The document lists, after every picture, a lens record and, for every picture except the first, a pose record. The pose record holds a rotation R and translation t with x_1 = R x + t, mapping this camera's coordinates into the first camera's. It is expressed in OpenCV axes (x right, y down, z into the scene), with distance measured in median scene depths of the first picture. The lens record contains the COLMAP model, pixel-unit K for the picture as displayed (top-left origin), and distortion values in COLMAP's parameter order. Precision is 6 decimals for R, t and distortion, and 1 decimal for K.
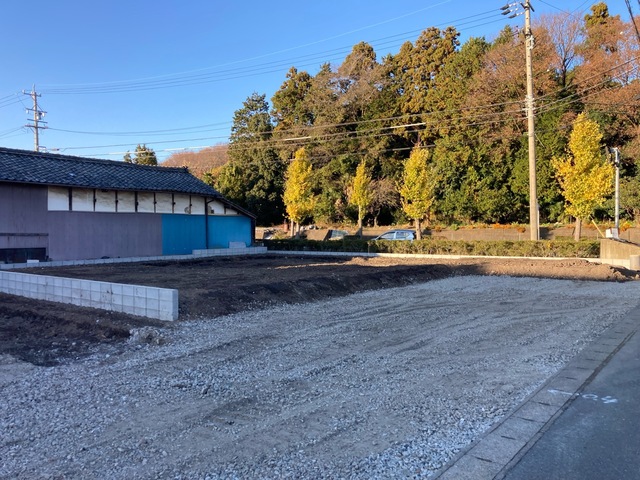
lens RADIAL K [[527.9, 0, 331.0], [0, 527.9, 239.7], [0, 0, 1]] dist [0.059681, -0.069329]
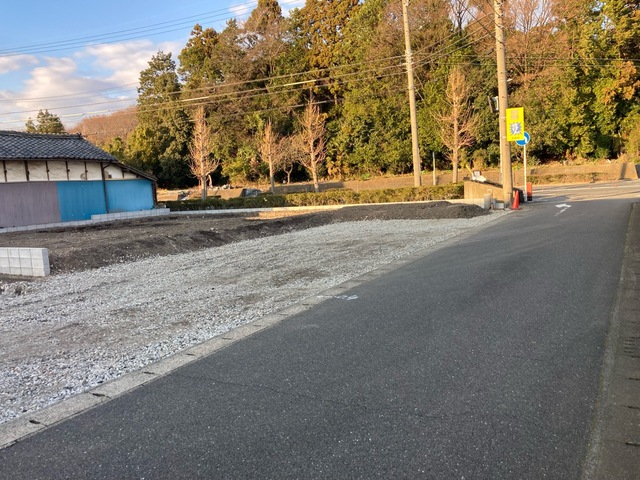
lens RADIAL K [[533.1, 0, 320.0], [0, 533.1, 240.0], [0, 0, 1]] dist [-0.004715, 0.056675]
pose [[0.992372, -0.067927, 0.102881, 0.036919], [0.059493, 0.994777, 0.082936, 0.004098], [-0.107977, -0.076183, 0.991230, -0.038471]]
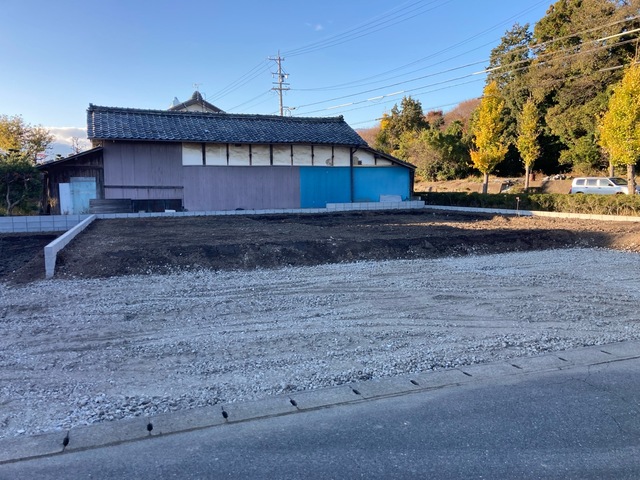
lens RADIAL K [[527.9, 0, 331.0], [0, 527.9, 239.7], [0, 0, 1]] dist [0.059681, -0.069329]
pose [[0.845296, 0.053371, -0.531626, 0.143374], [-0.004239, 0.995637, 0.093213, -0.002399], [0.534281, -0.076540, 0.841834, 0.104060]]
